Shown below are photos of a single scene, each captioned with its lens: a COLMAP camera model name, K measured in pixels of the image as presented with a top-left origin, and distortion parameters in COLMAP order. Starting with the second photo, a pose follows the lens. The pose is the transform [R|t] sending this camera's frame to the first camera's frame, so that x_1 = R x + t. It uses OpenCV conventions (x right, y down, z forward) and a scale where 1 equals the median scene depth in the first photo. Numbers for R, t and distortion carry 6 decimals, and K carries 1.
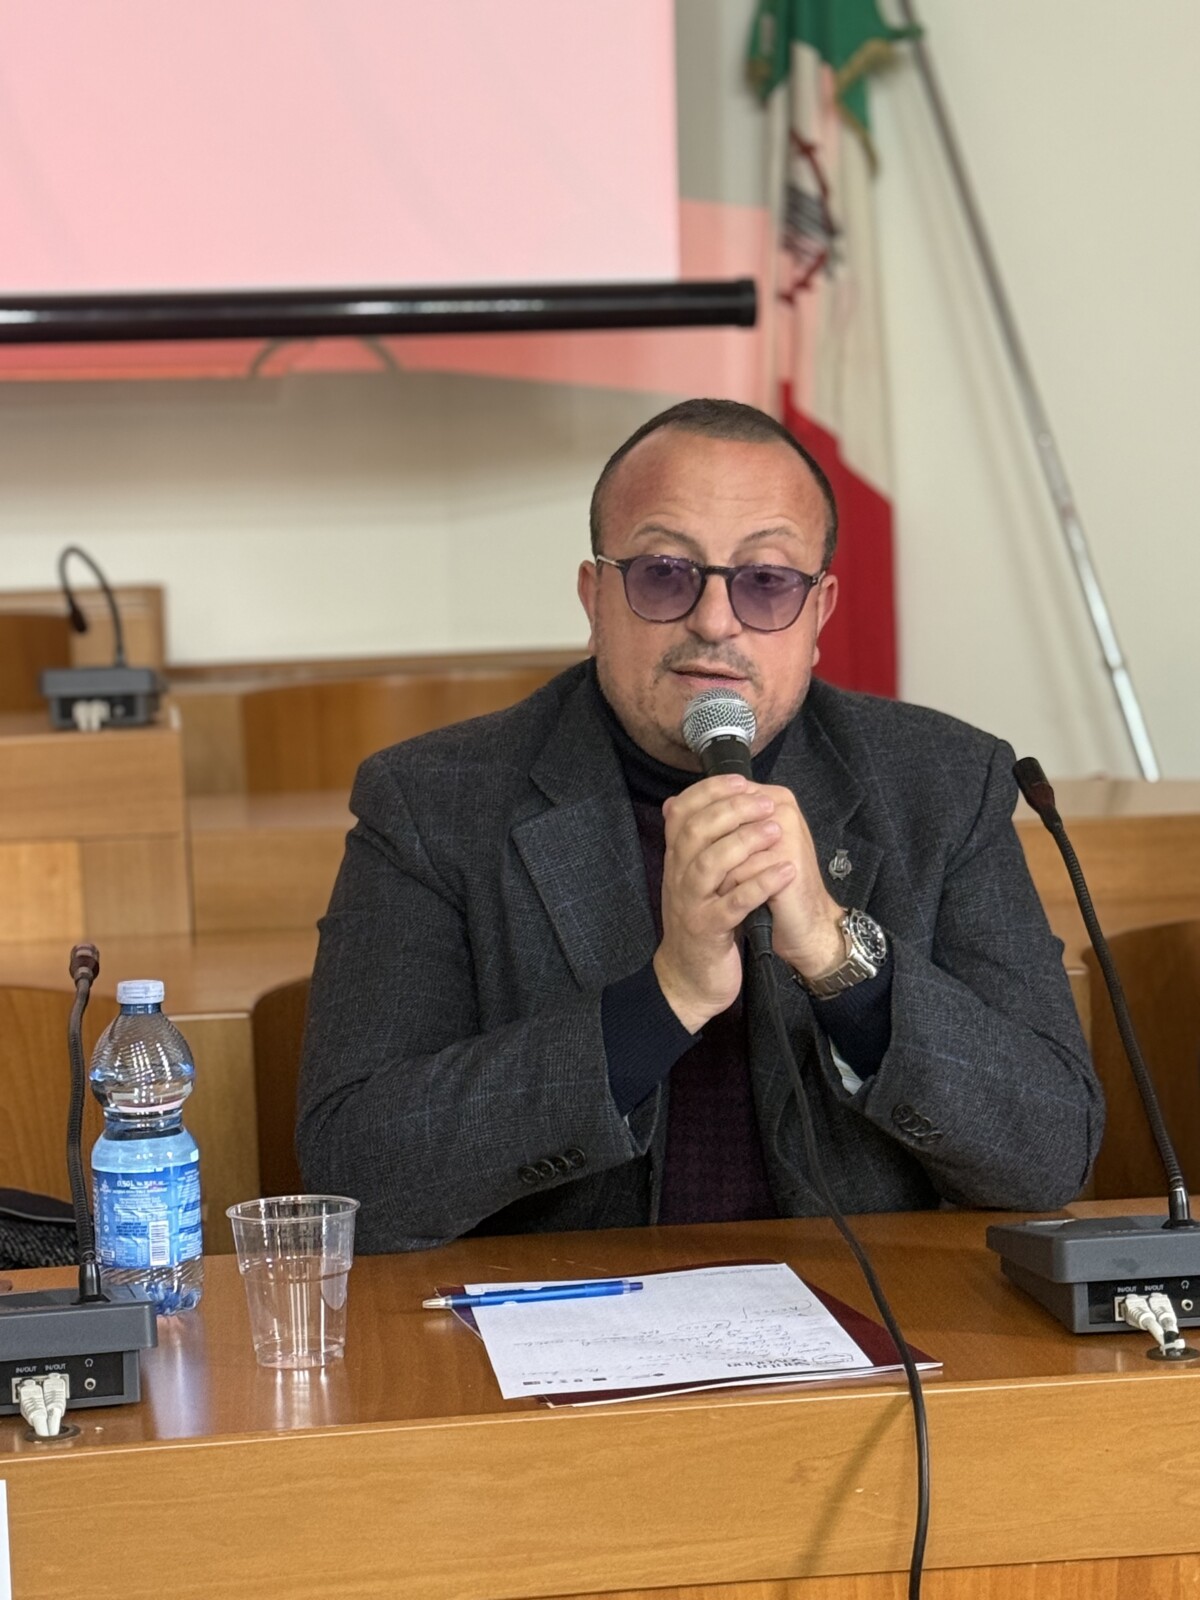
lens RADIAL K [[3492.8, 0, 600.0], [0, 3492.8, 800.0], [0, 0, 1]] dist [0.968495, 0.021840]
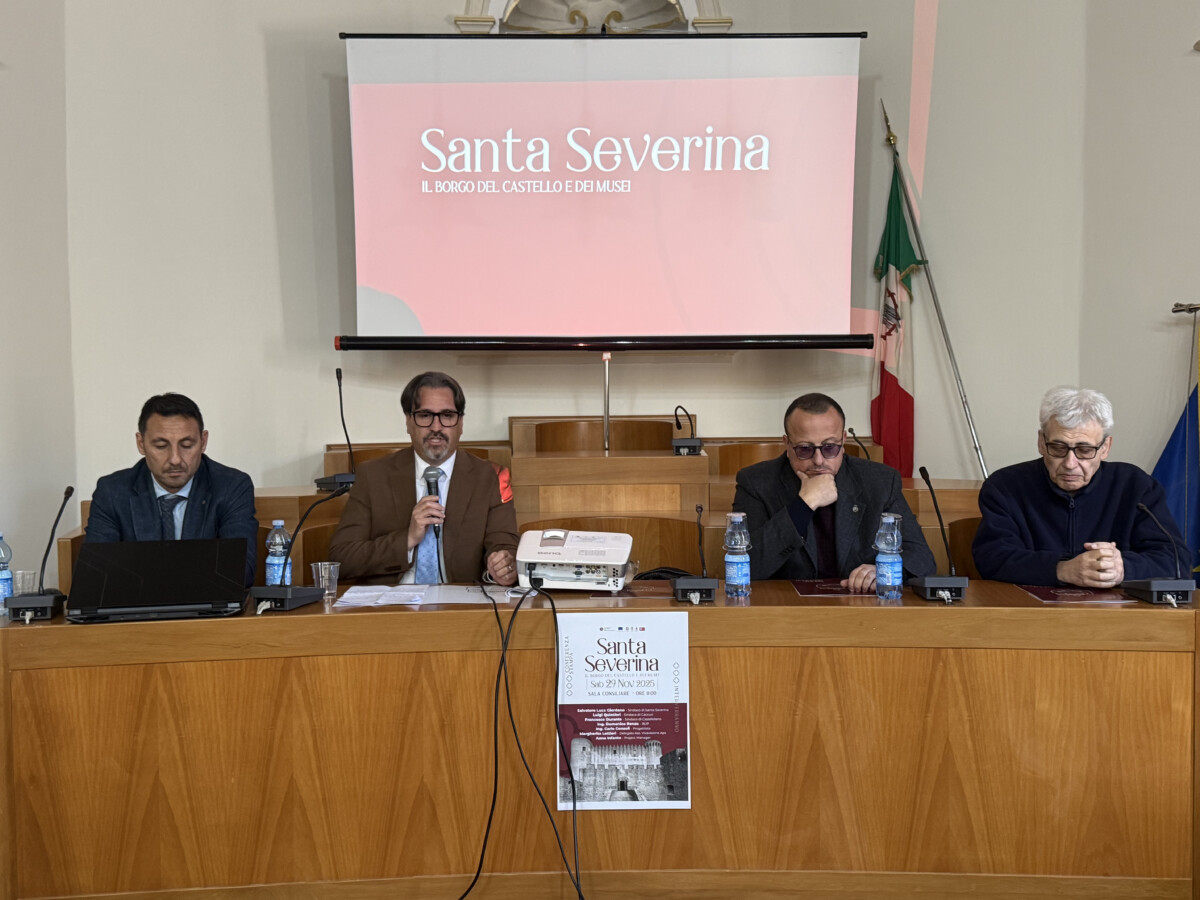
lens RADIAL K [[1343.1, 0, 600.0], [0, 1343.1, 450.0], [0, 0, 1]] dist [0.072860, -0.005794]
pose [[0.985657, 0.037788, -0.164473, 0.002687], [-0.042652, 0.998748, -0.026138, 0.025814], [0.163279, 0.032778, 0.986035, -0.675183]]
